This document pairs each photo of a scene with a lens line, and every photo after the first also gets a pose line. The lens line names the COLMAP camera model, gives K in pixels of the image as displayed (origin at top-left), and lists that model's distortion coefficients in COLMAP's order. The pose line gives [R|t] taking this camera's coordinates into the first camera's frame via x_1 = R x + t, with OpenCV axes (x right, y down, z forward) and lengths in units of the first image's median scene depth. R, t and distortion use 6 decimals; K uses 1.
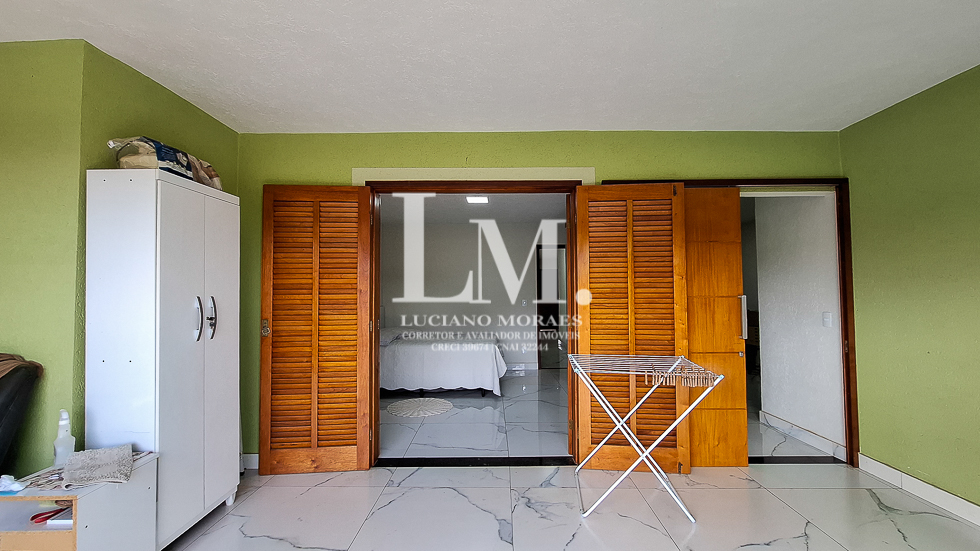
lens RADIAL K [[394.3, 0, 491.0], [0, 394.3, 279.6], [0, 0, 1]] dist [-0.001677, -0.000060]
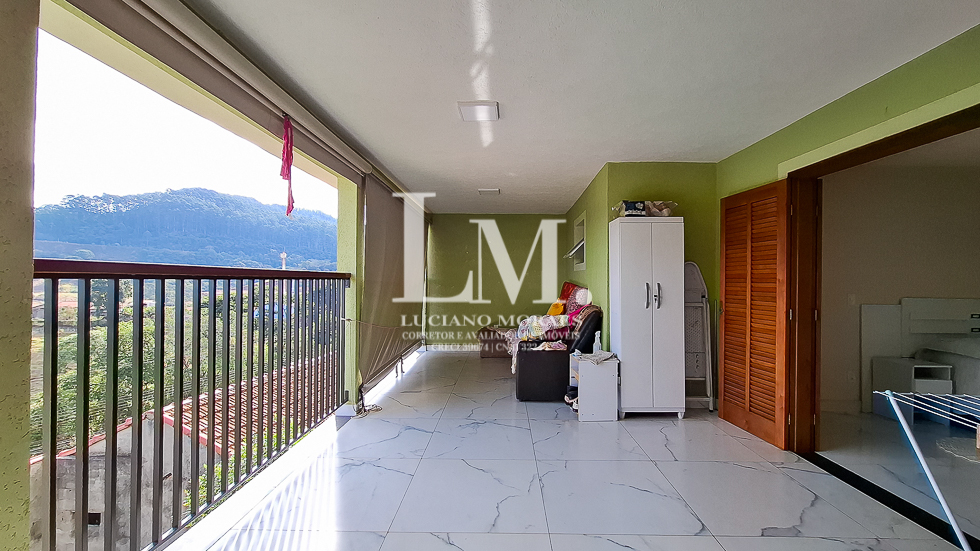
lens RADIAL K [[390.5, 0, 496.3], [0, 390.5, 280.0], [0, 0, 1]] dist [-0.008817, 0.006288]
pose [[0.009732, 0.005031, -0.999940, 0.719378], [0.025639, 0.999657, 0.005279, 0.003549], [0.999624, -0.025689, 0.009600, 0.234435]]
